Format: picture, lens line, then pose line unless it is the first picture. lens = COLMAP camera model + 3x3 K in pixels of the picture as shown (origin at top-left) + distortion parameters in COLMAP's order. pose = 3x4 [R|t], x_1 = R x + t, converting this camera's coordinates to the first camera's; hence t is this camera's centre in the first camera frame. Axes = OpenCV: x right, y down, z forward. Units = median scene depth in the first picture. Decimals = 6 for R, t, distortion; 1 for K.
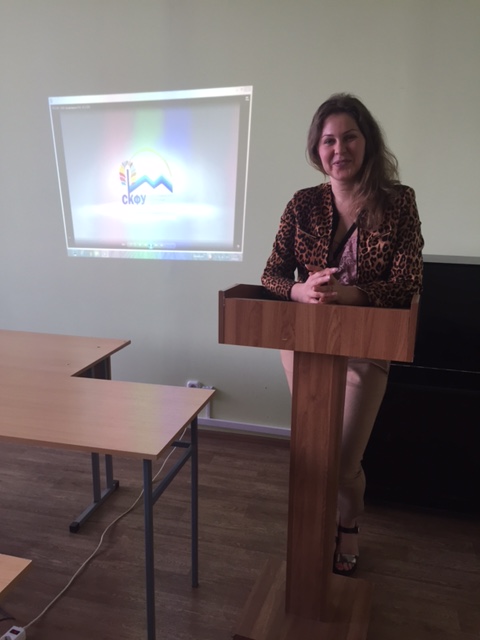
lens RADIAL K [[537.5, 0, 240.0], [0, 537.5, 320.0], [0, 0, 1]] dist [0.081458, -0.126887]
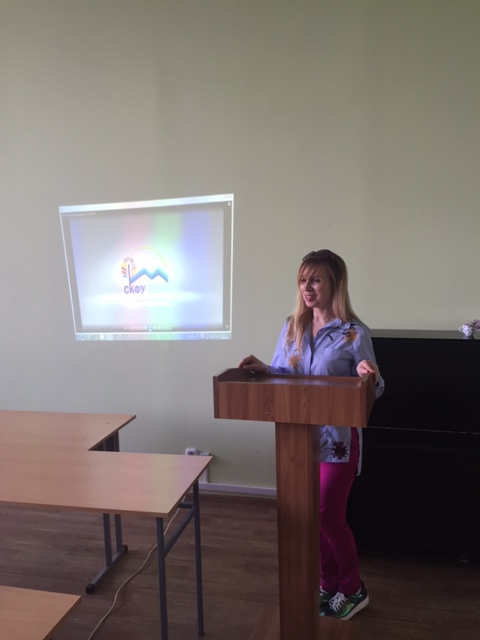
lens RADIAL K [[537.5, 0, 240.0], [0, 537.5, 320.0], [0, 0, 1]] dist [0.081458, -0.126887]
pose [[0.998910, -0.042547, 0.019208, 0.003008], [0.044454, 0.992574, -0.113232, -0.021950], [-0.014248, 0.113963, 0.993383, -0.152174]]
